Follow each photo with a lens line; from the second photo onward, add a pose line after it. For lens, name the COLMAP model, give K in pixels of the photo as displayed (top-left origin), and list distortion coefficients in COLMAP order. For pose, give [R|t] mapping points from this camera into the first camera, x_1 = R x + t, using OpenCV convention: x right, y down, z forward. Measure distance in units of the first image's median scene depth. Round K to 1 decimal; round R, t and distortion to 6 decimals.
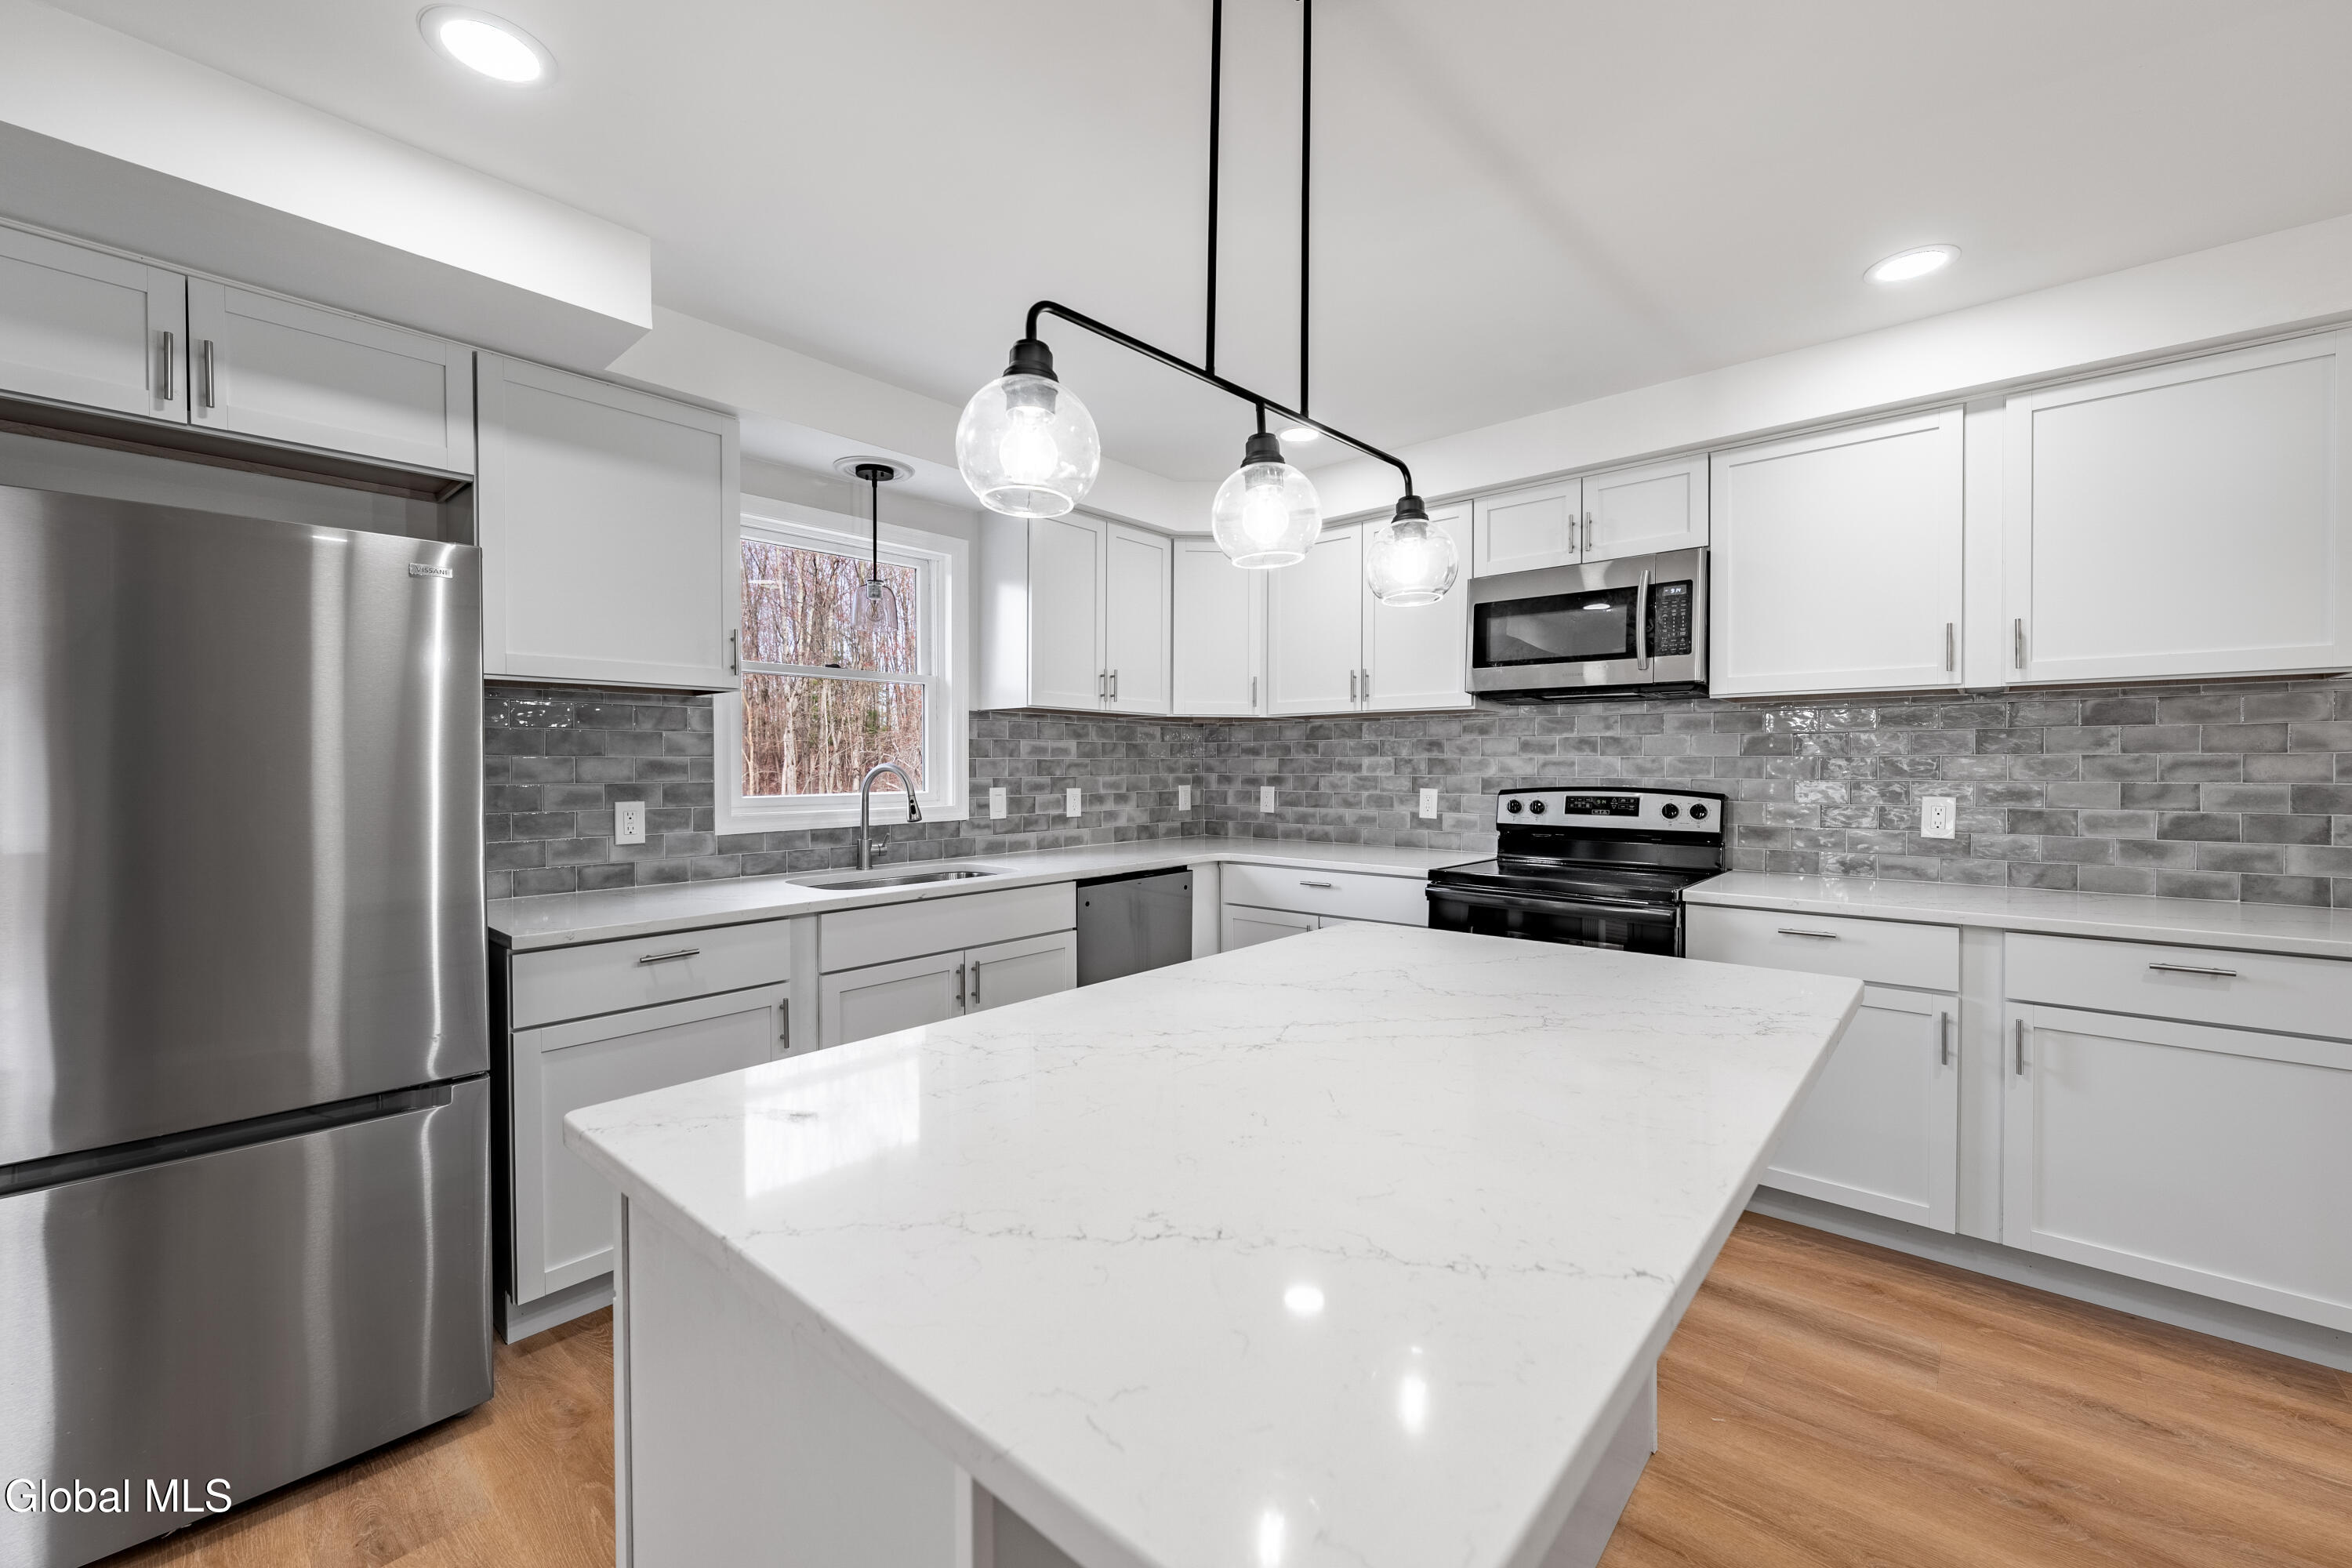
lens RADIAL K [[935.9, 0, 1188.4], [0, 935.9, 759.6], [0, 0, 1]] dist [-0.000620, -0.000220]
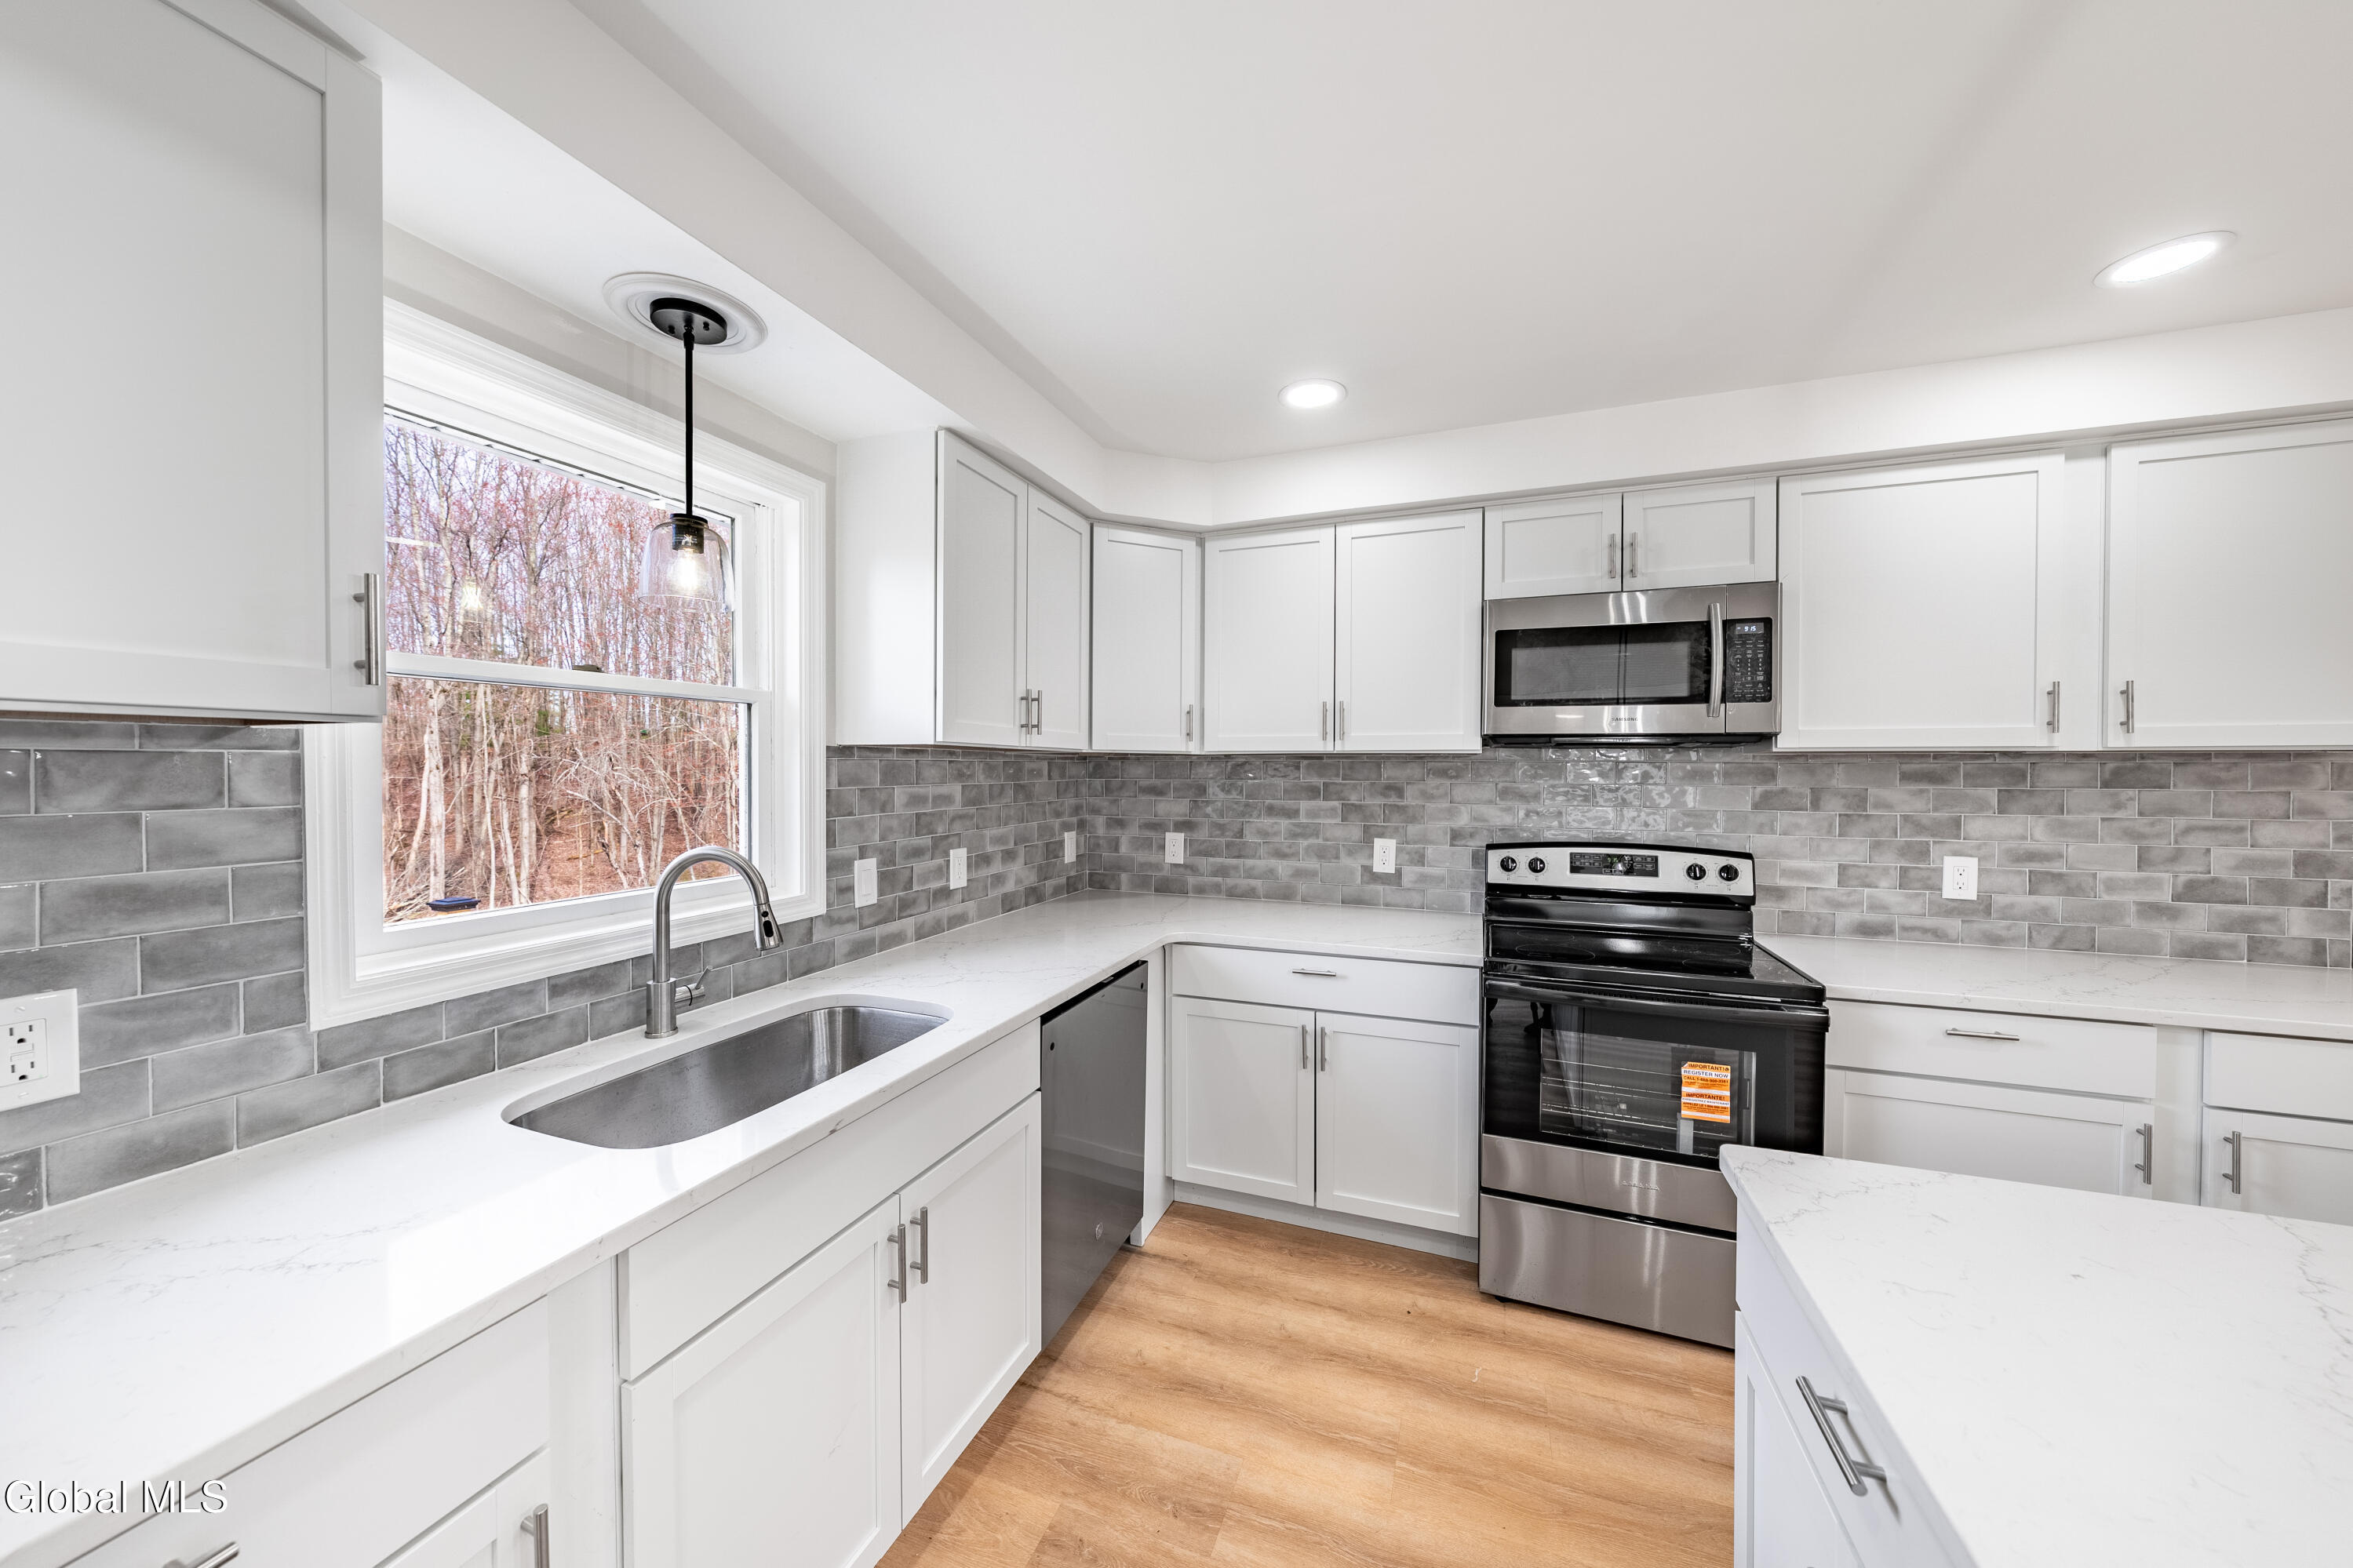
lens RADIAL K [[798.9, 0, 1186.9], [0, 798.9, 773.3], [0, 0, 1]] dist [-0.004047, 0.000061]
pose [[0.936822, 0.001083, 0.349804, -0.207273], [-0.005652, 0.999912, 0.012038, -0.044414], [-0.349760, -0.013255, 0.936745, 0.420326]]
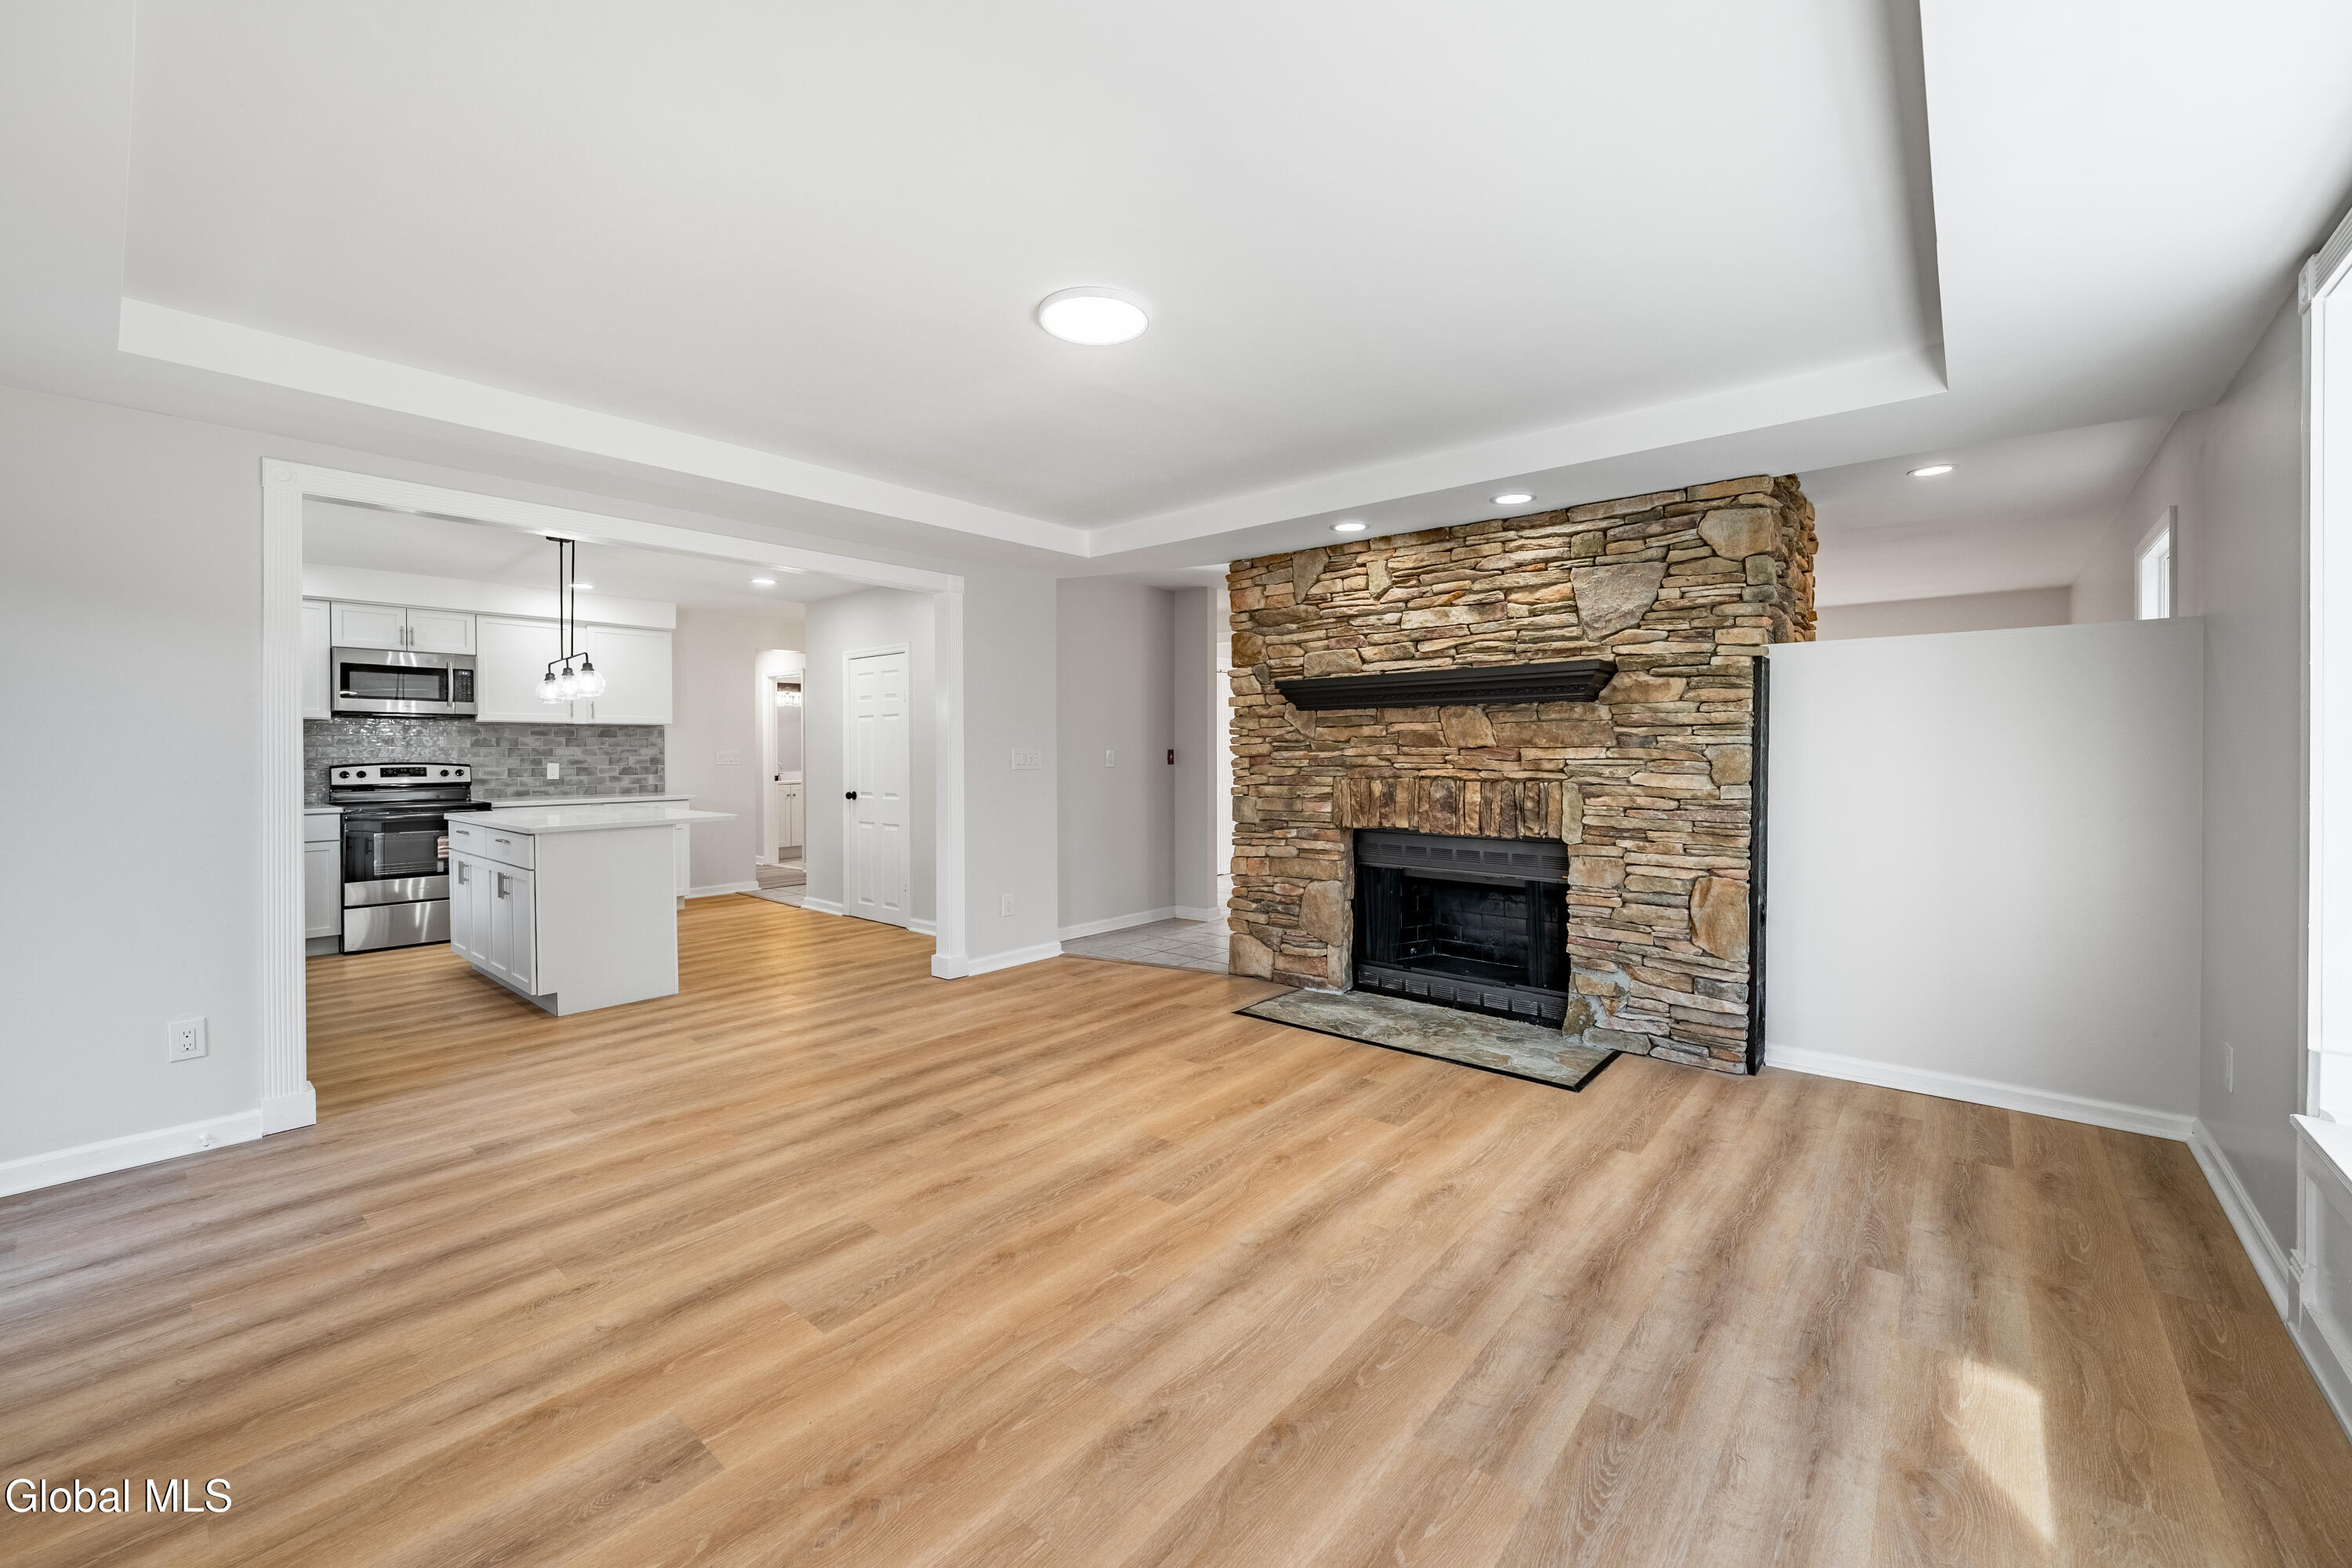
lens RADIAL K [[935.9, 0, 1188.4], [0, 935.9, 759.6], [0, 0, 1]] dist [-0.000620, -0.000220]
pose [[-0.004008, -0.009739, 0.999945, -1.509231], [-0.002562, 0.999949, 0.009729, -0.000211], [-0.999989, -0.002523, -0.004033, -0.632381]]
